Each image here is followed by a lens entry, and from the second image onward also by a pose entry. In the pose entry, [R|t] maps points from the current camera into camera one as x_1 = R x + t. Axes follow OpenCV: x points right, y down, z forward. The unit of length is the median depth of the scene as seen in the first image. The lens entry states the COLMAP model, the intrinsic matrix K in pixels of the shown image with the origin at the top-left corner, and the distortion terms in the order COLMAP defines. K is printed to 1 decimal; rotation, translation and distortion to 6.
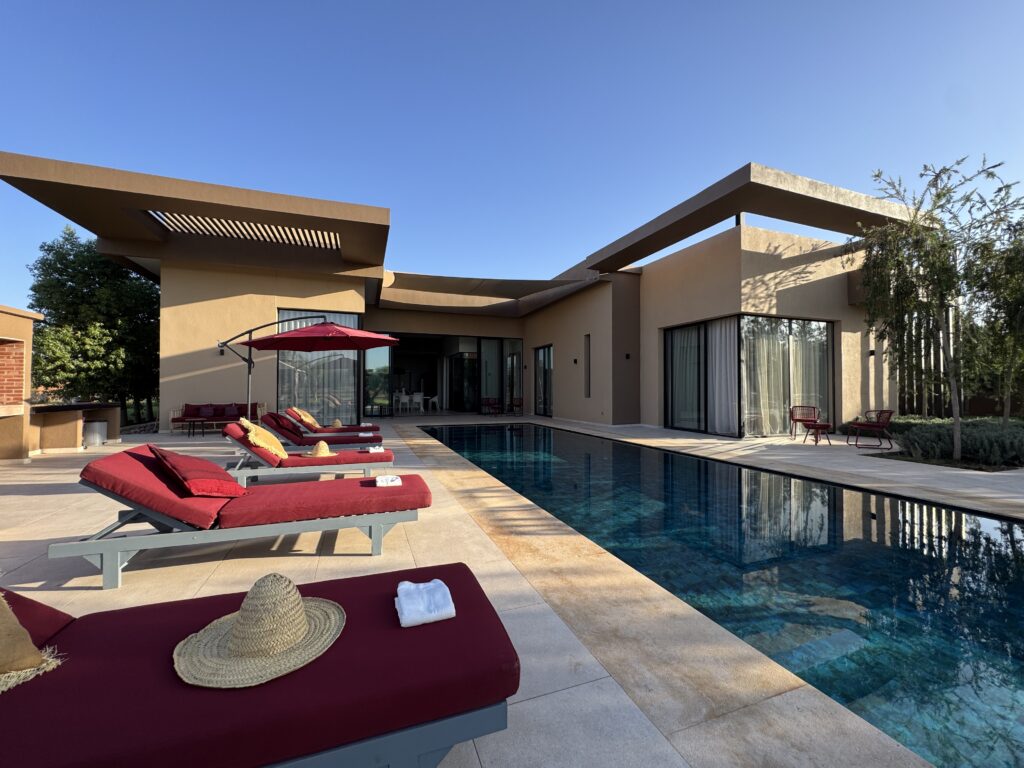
lens RADIAL K [[409.3, 0, 515.5], [0, 409.3, 380.9], [0, 0, 1]] dist [-0.008235, 0.000299]
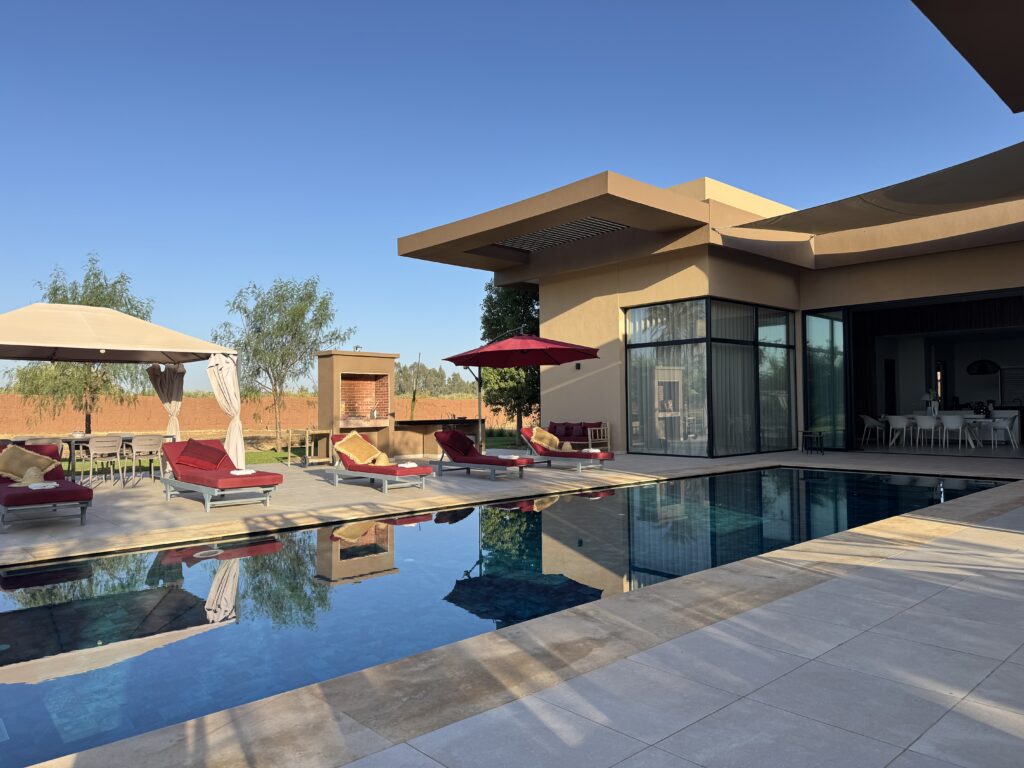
lens RADIAL K [[715.6, 0, 504.2], [0, 715.6, 392.3], [0, 0, 1]] dist [0.070733, -0.086597]
pose [[0.368232, -0.028450, -0.929299, 0.531375], [0.028171, 0.999414, -0.019434, 0.010842], [0.929307, -0.019023, 0.368817, 0.188038]]
